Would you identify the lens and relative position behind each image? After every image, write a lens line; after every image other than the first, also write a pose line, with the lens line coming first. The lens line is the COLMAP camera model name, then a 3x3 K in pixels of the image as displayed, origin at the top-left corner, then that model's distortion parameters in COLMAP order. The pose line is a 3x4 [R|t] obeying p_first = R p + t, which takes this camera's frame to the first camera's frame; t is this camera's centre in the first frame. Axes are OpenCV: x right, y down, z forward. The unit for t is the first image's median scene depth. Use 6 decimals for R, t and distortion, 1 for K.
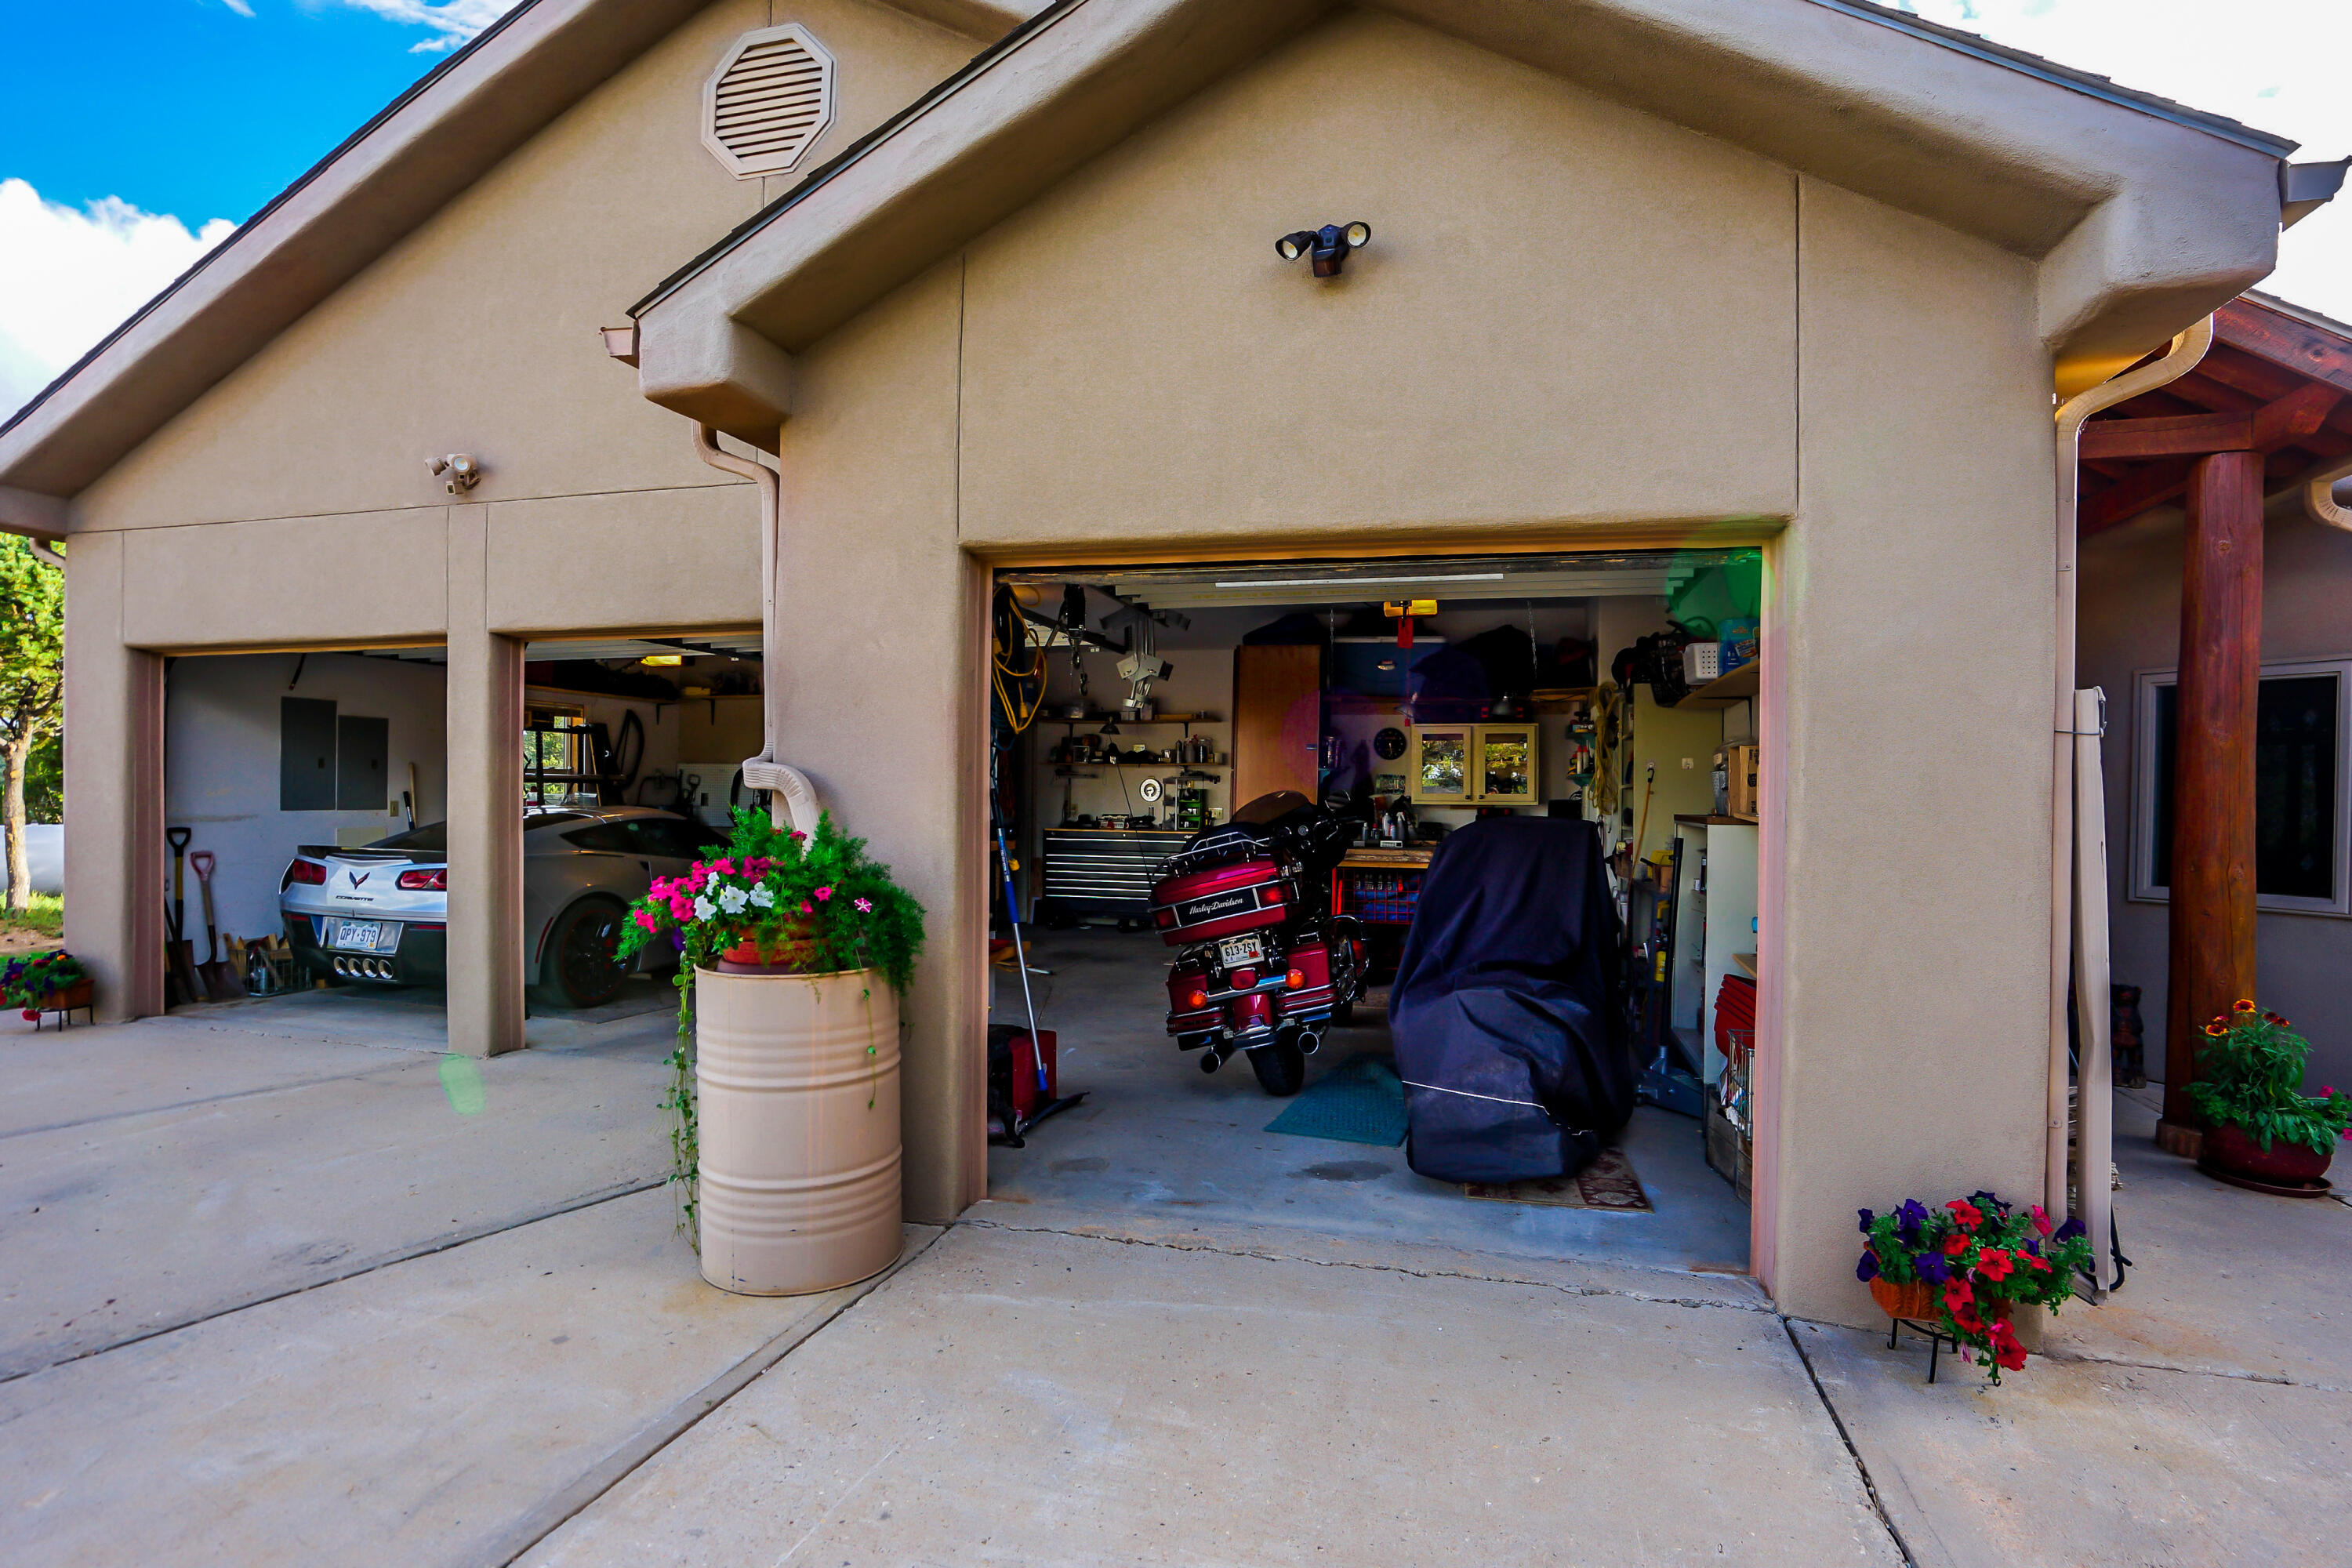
lens RADIAL K [[1136.4, 0, 1193.7], [0, 1136.4, 790.3], [0, 0, 1]] dist [-0.035155, 0.008672]
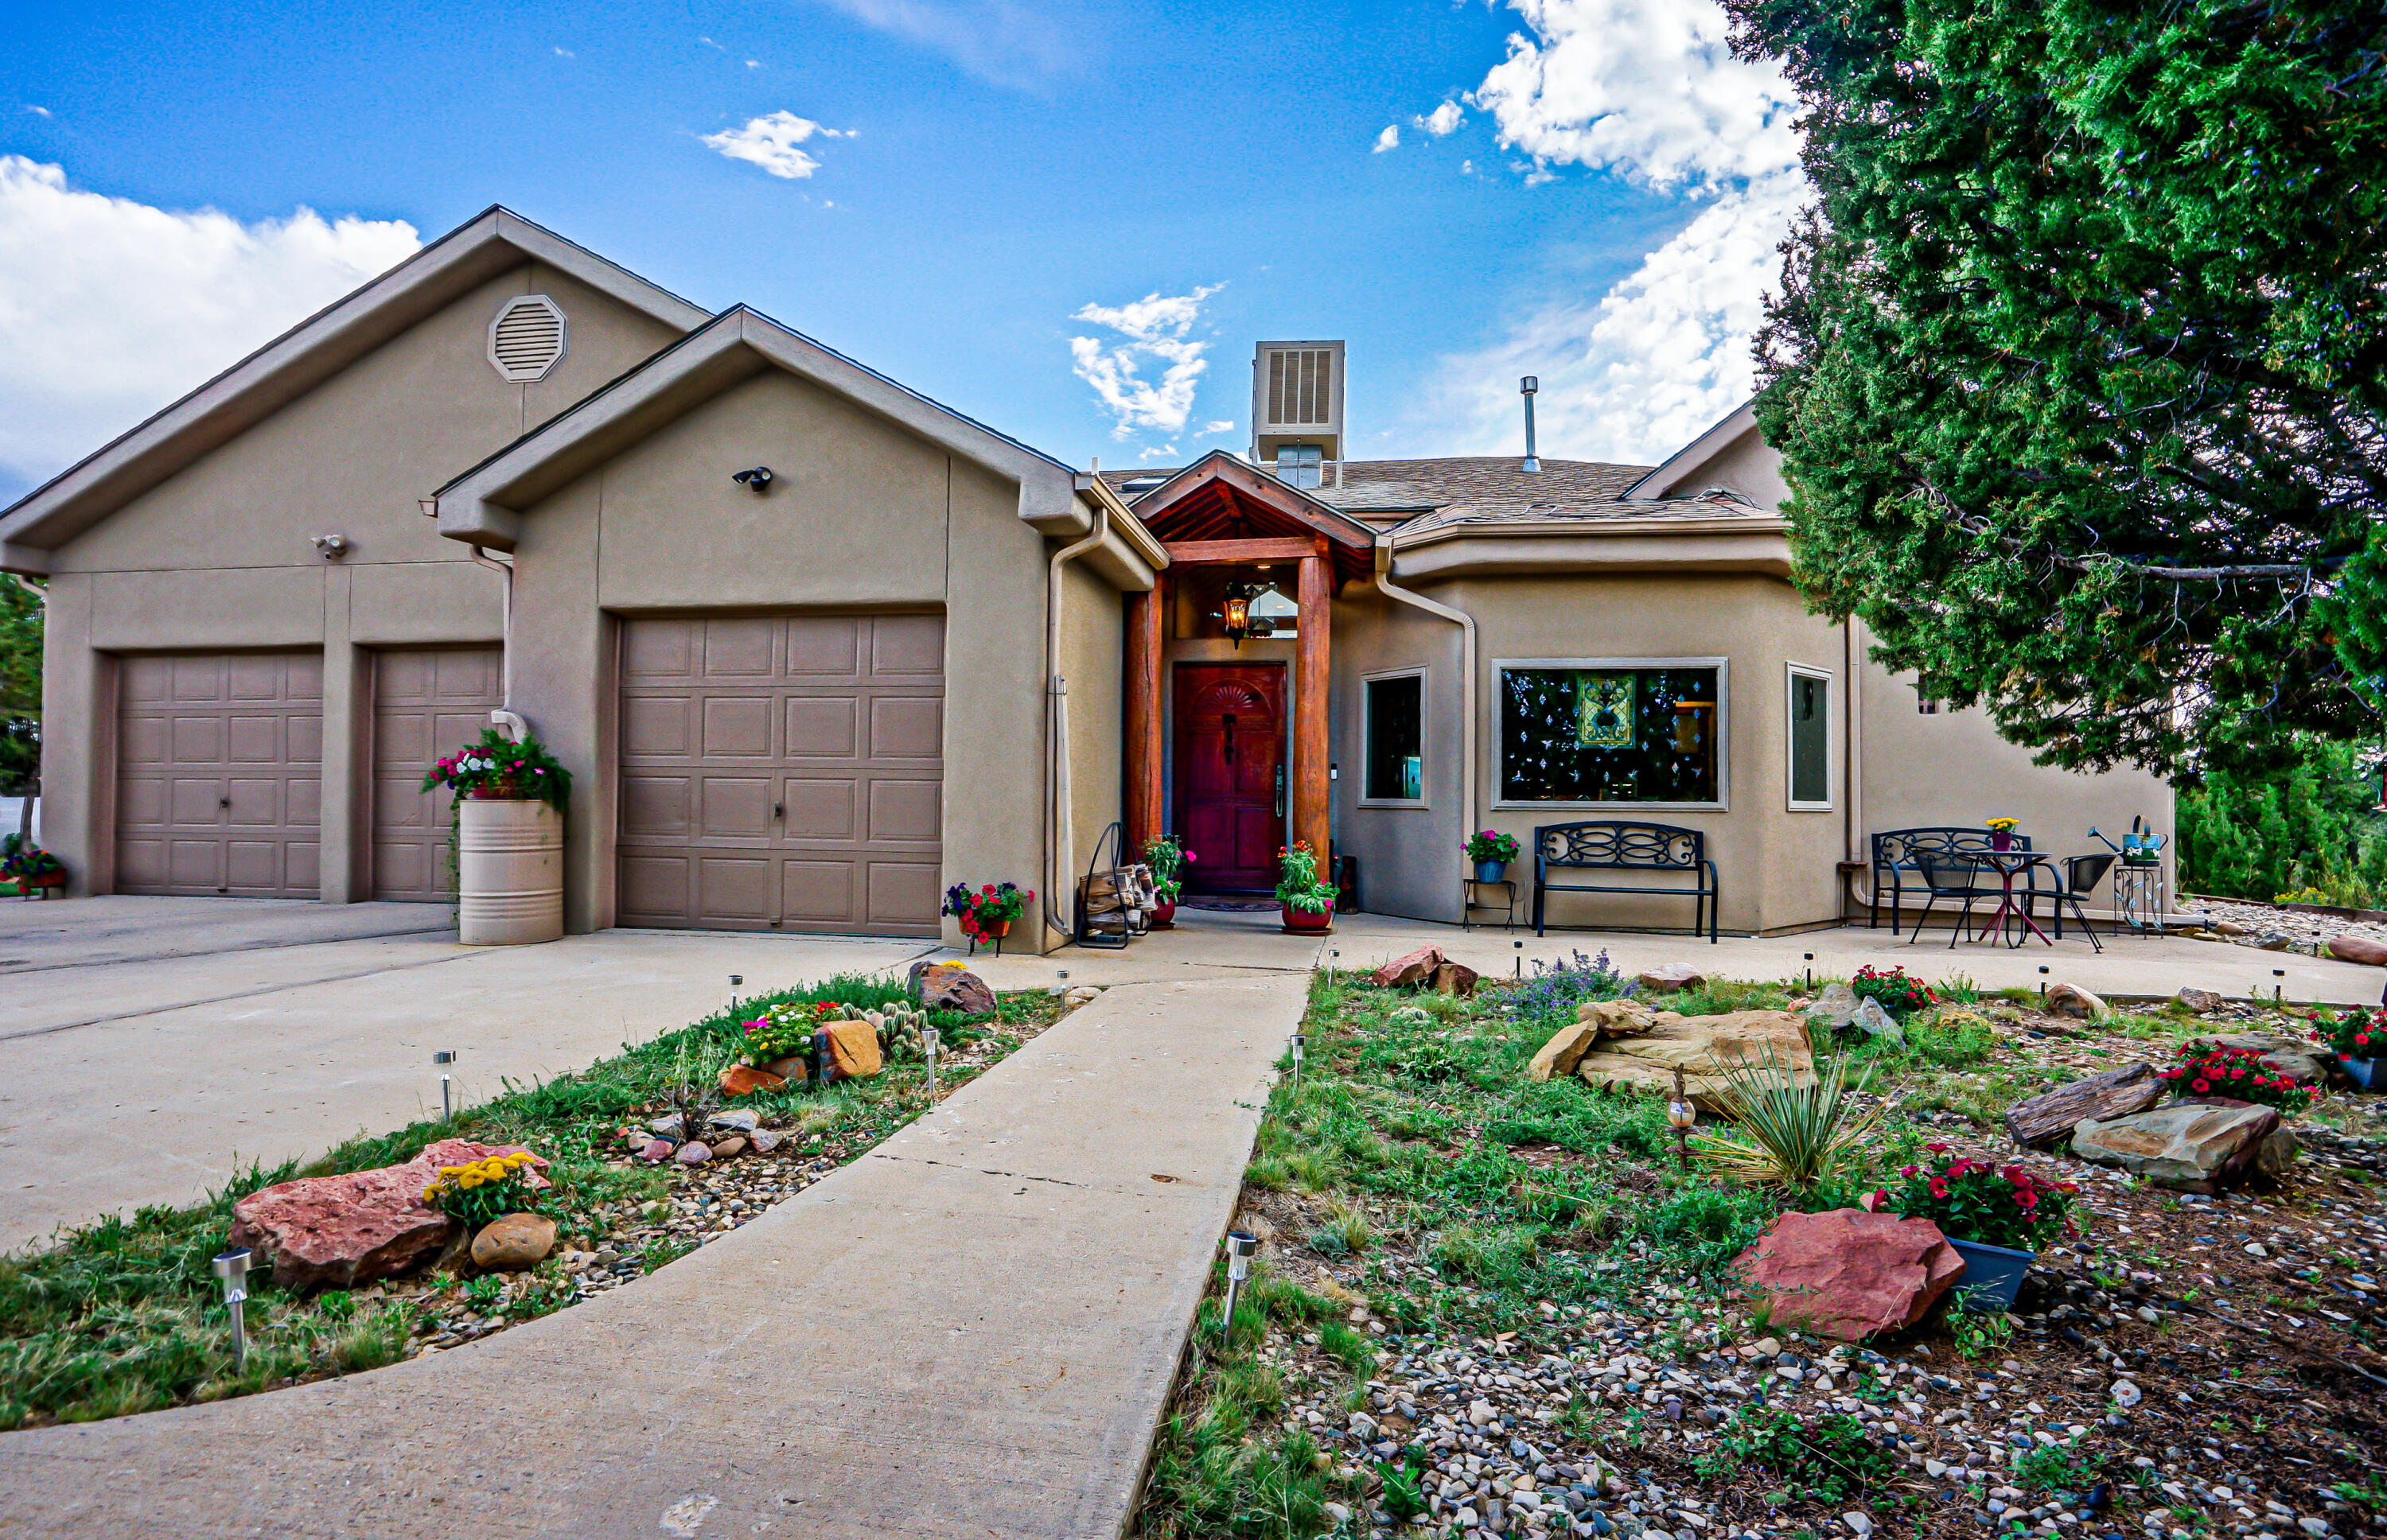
lens RADIAL K [[1157.1, 0, 1212.1], [0, 1157.1, 775.5], [0, 0, 1]] dist [-0.027468, 0.007711]
pose [[0.994583, -0.000546, 0.103943, 0.662903], [0.002986, 0.999724, -0.023319, 0.140188], [-0.103901, 0.023503, 0.994310, -1.159675]]
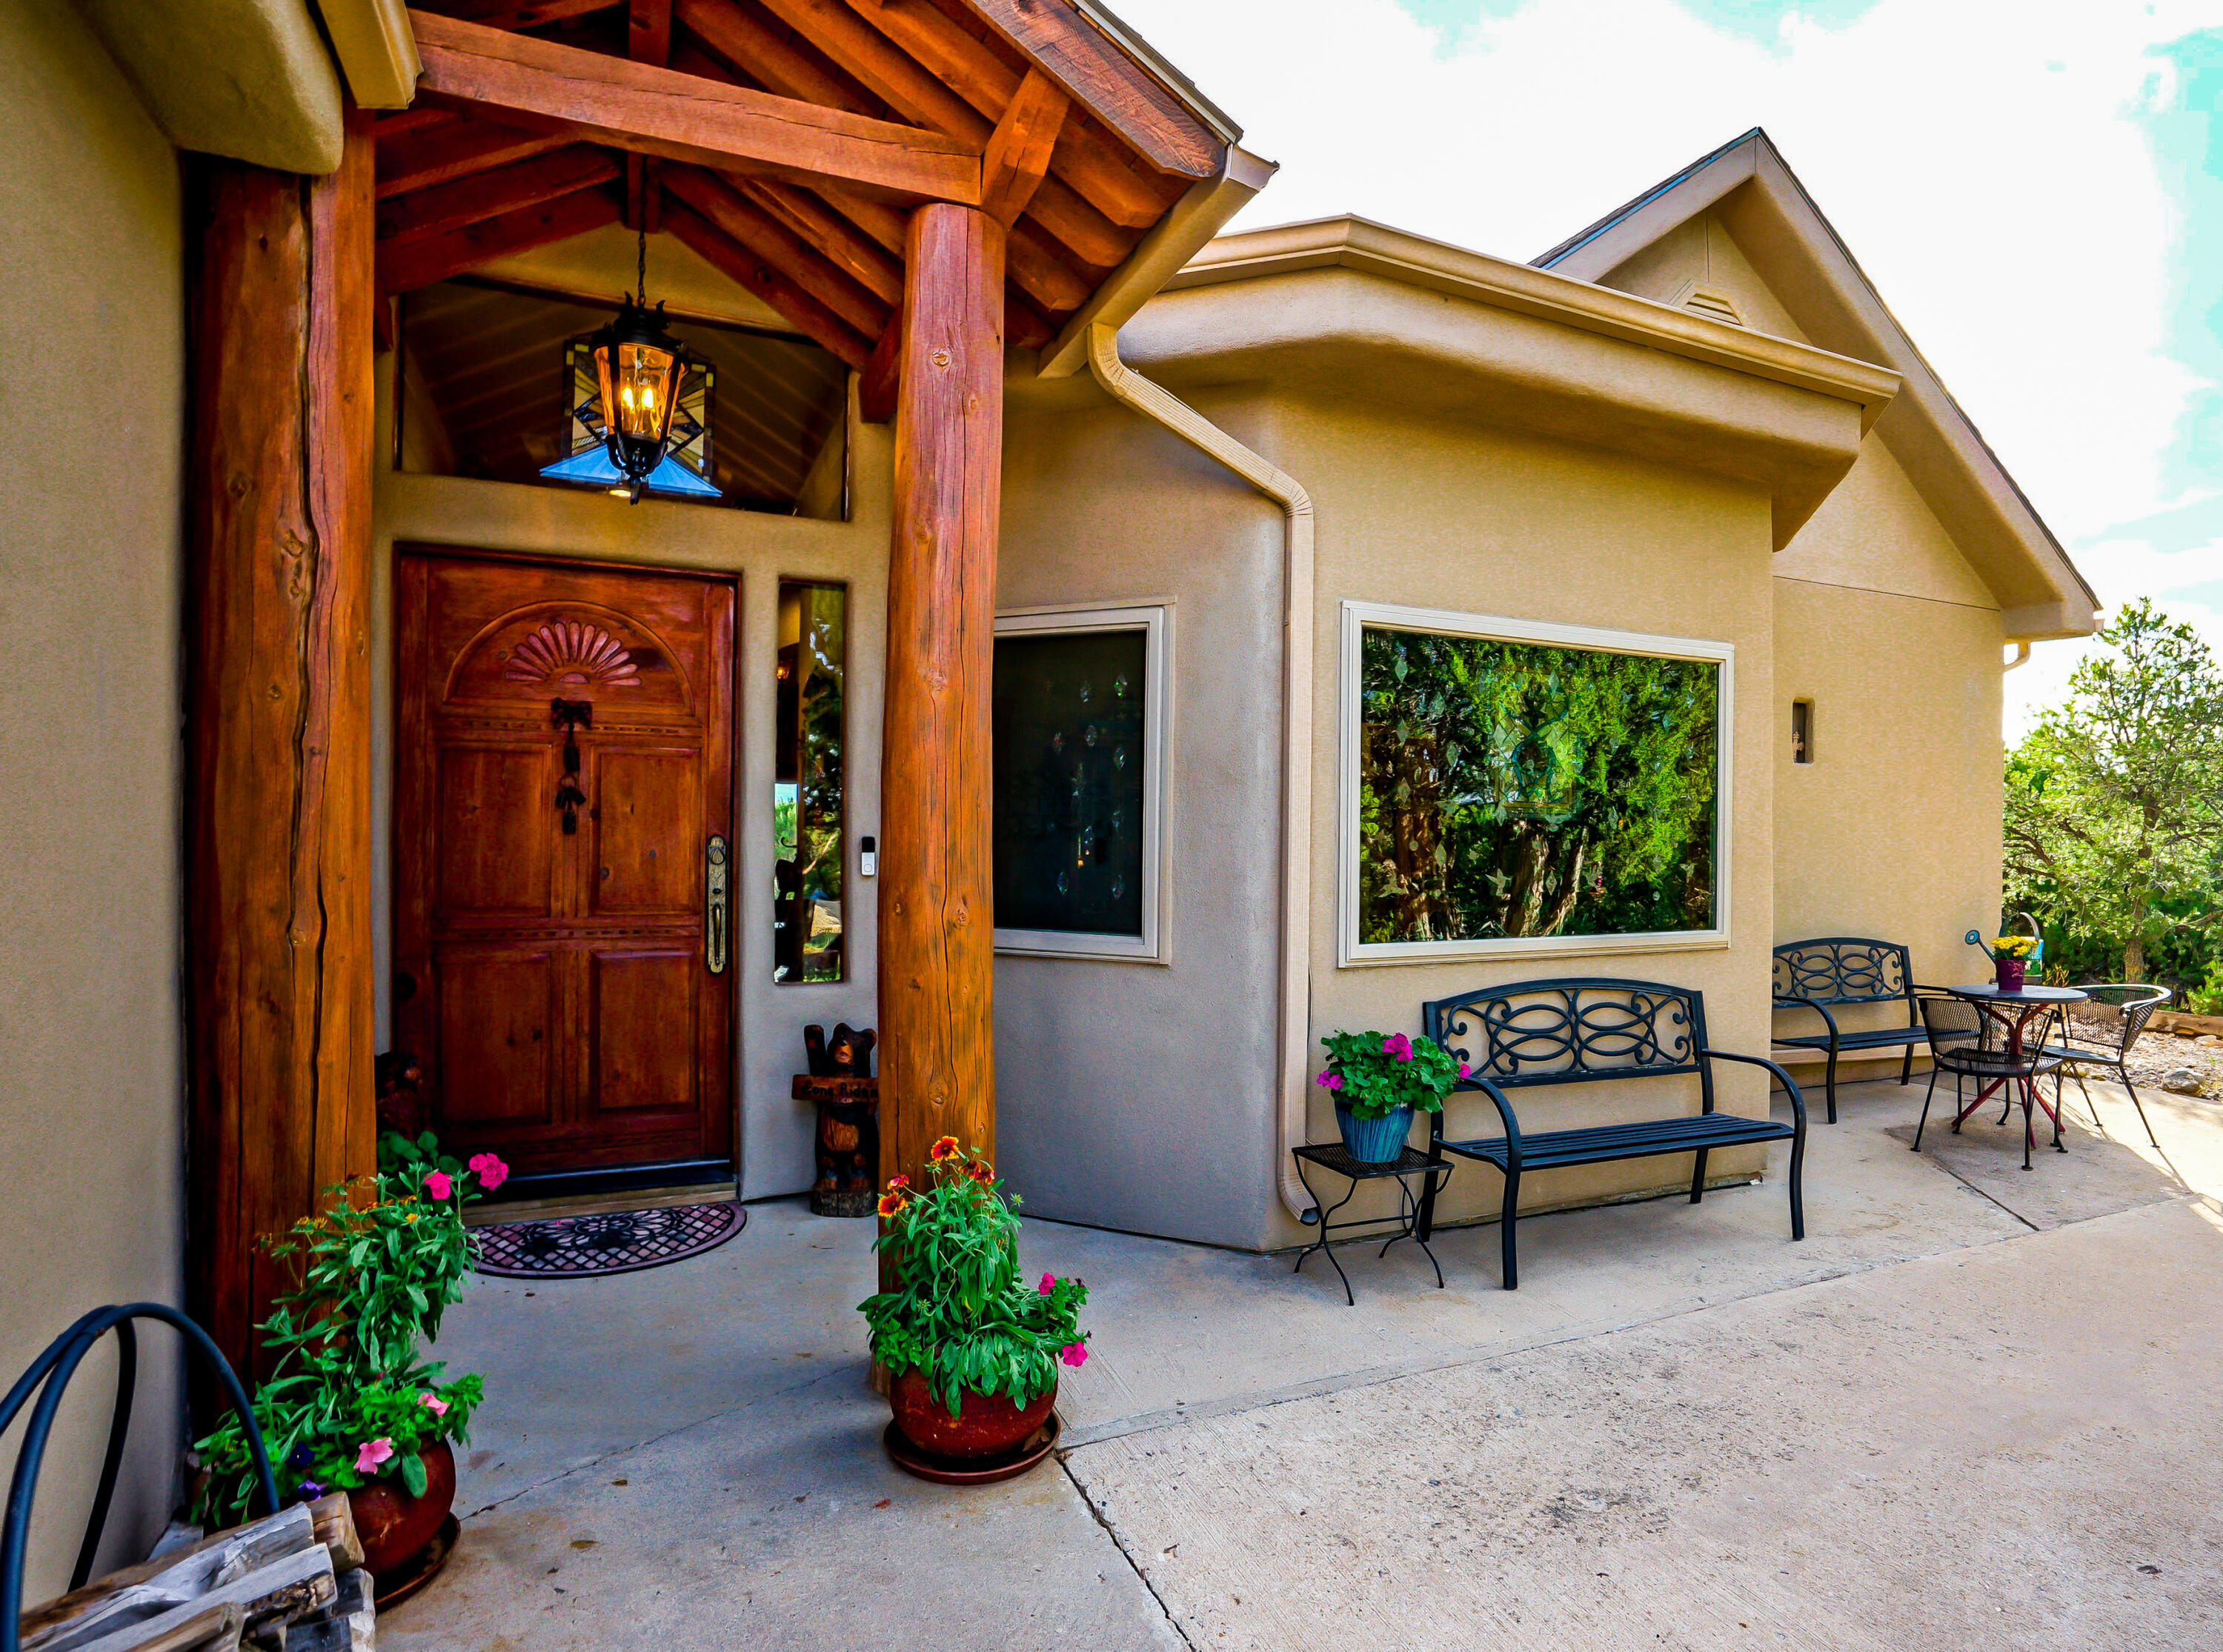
lens RADIAL K [[1189.9, 0, 1223.3], [0, 1189.9, 812.9], [0, 0, 1]] dist [-0.042099, -0.001247]
pose [[0.759545, 0.004605, 0.650439, 0.756475], [-0.003232, 0.999989, -0.003306, 0.026095], [-0.650447, 0.000409, 0.759551, 0.507939]]
